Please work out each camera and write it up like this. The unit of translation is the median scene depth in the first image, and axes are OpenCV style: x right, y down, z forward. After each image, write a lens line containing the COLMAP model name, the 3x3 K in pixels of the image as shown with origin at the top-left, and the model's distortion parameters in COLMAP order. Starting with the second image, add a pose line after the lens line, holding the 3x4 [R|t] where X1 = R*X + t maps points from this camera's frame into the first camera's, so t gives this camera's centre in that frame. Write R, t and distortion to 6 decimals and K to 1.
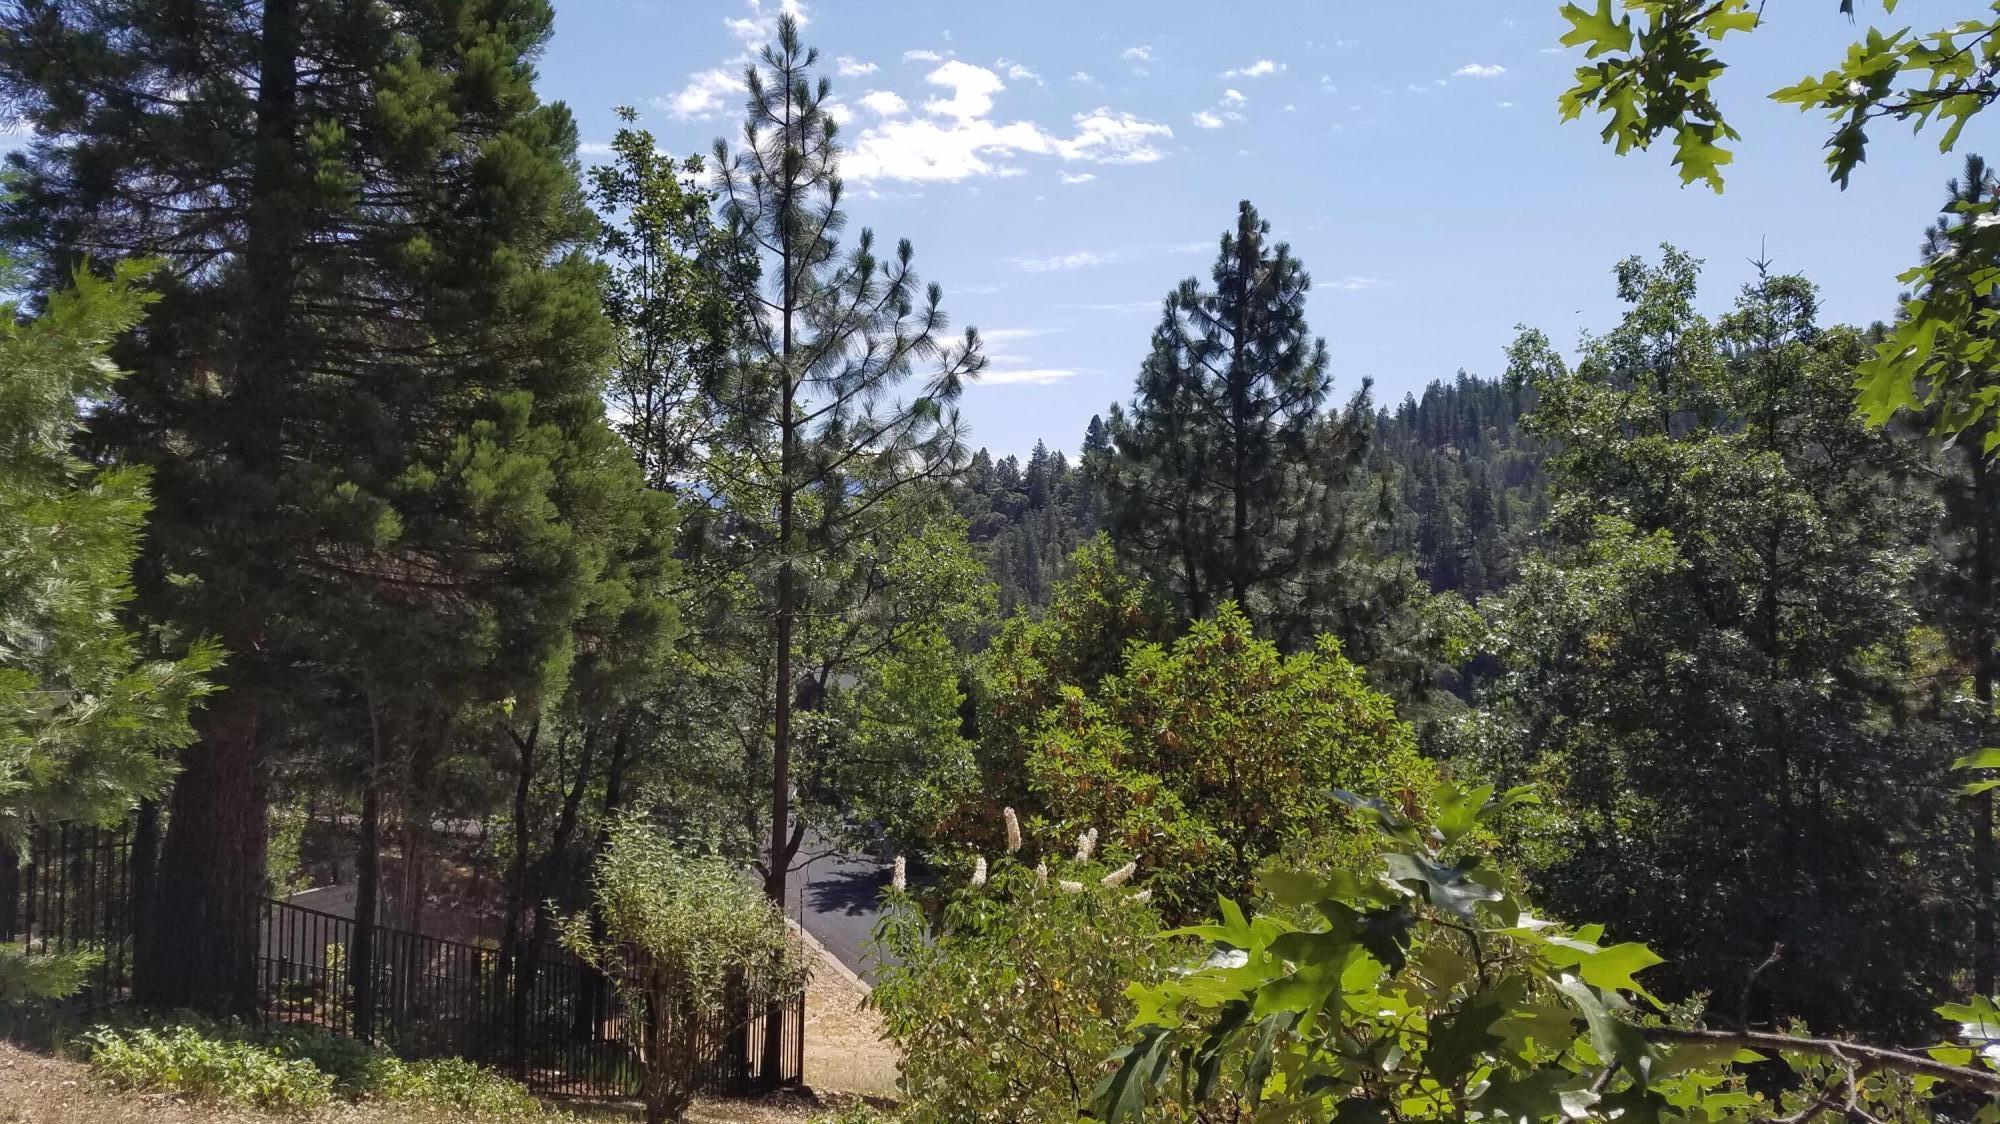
lens RADIAL K [[1541.6, 0, 990.6], [0, 1541.6, 544.7], [0, 0, 1]] dist [0.246592, -0.479864]
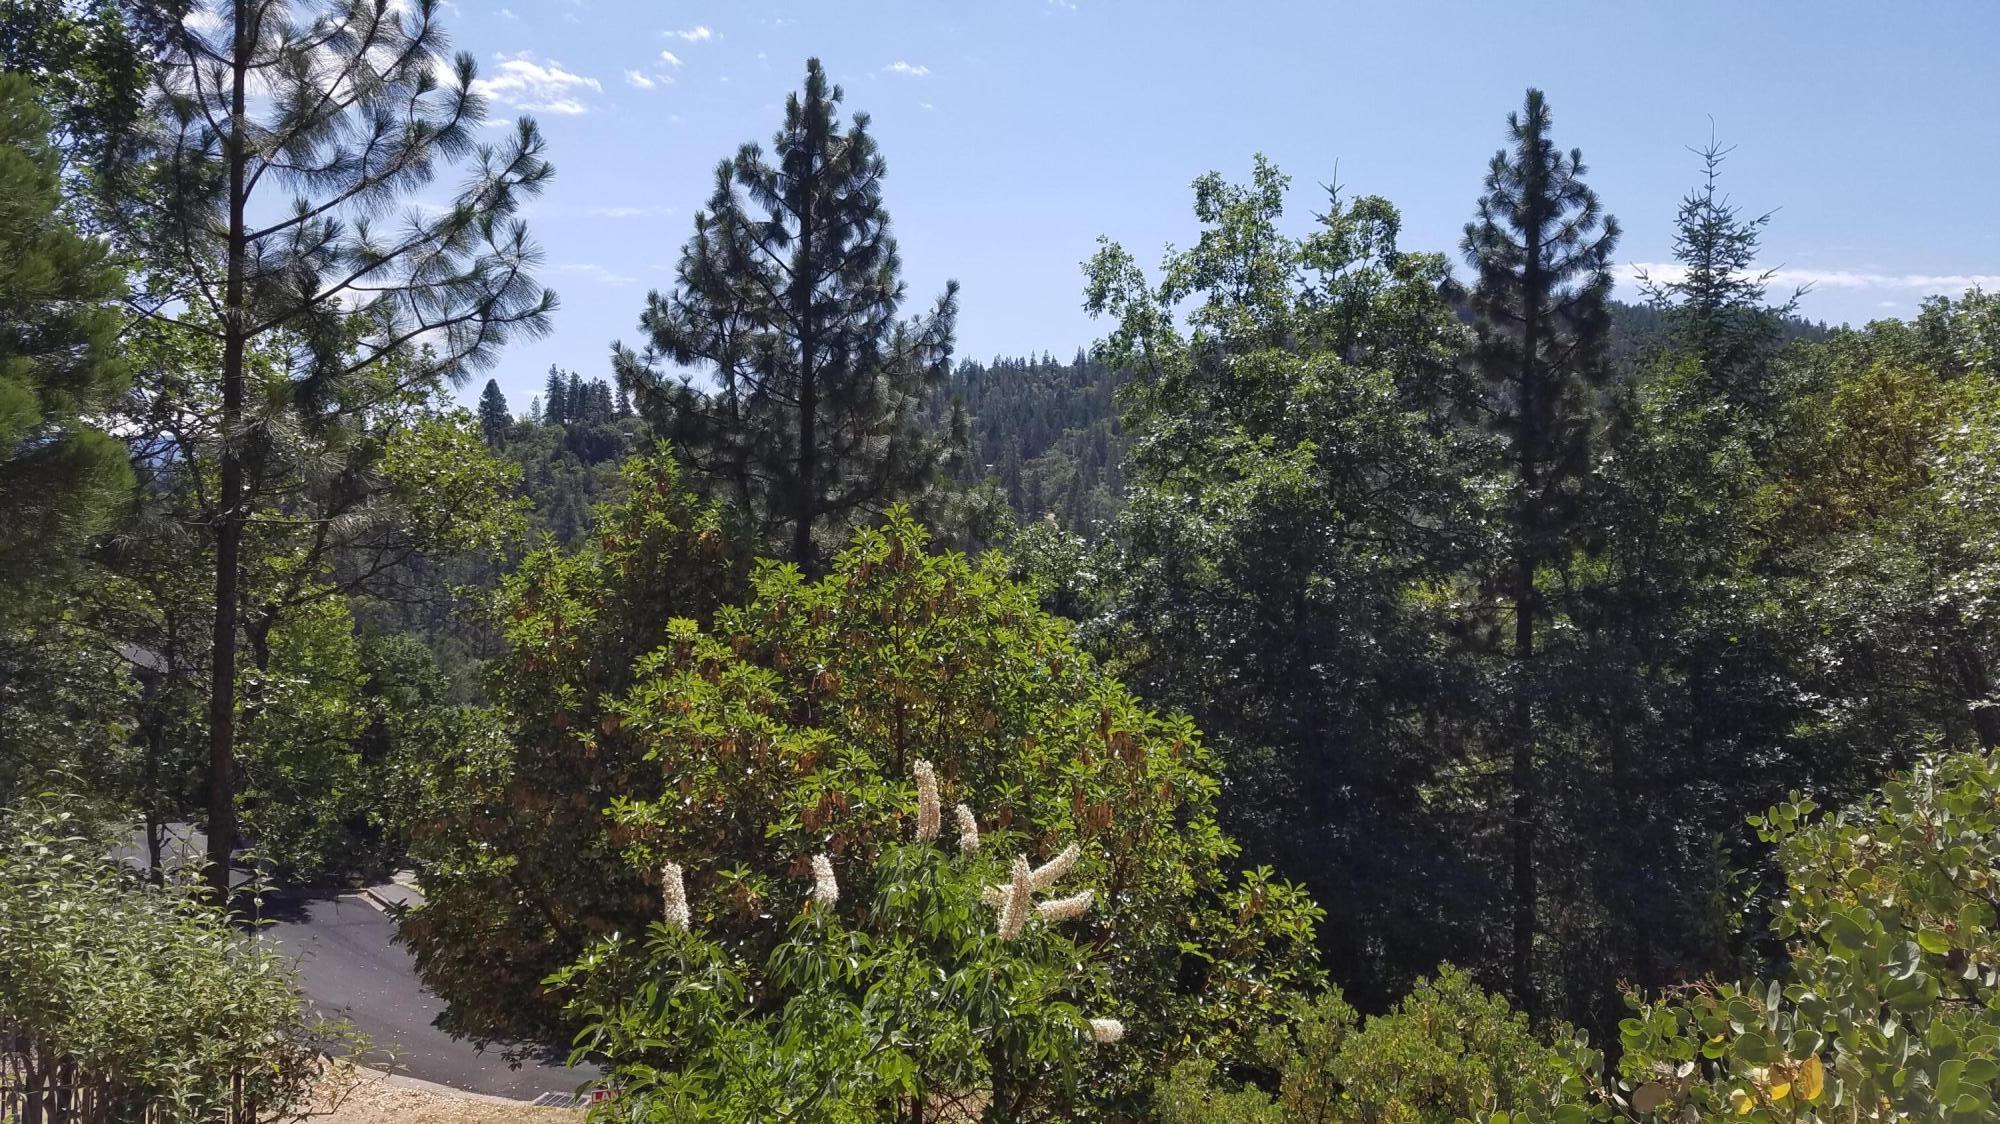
lens RADIAL K [[1541.6, 0, 990.6], [0, 1541.6, 544.7], [0, 0, 1]] dist [0.246592, -0.479864]
pose [[0.935492, 0.007261, 0.353272, -0.050024], [-0.013576, 0.999789, 0.015402, 0.029429], [-0.353086, -0.019205, 0.935394, 0.177707]]
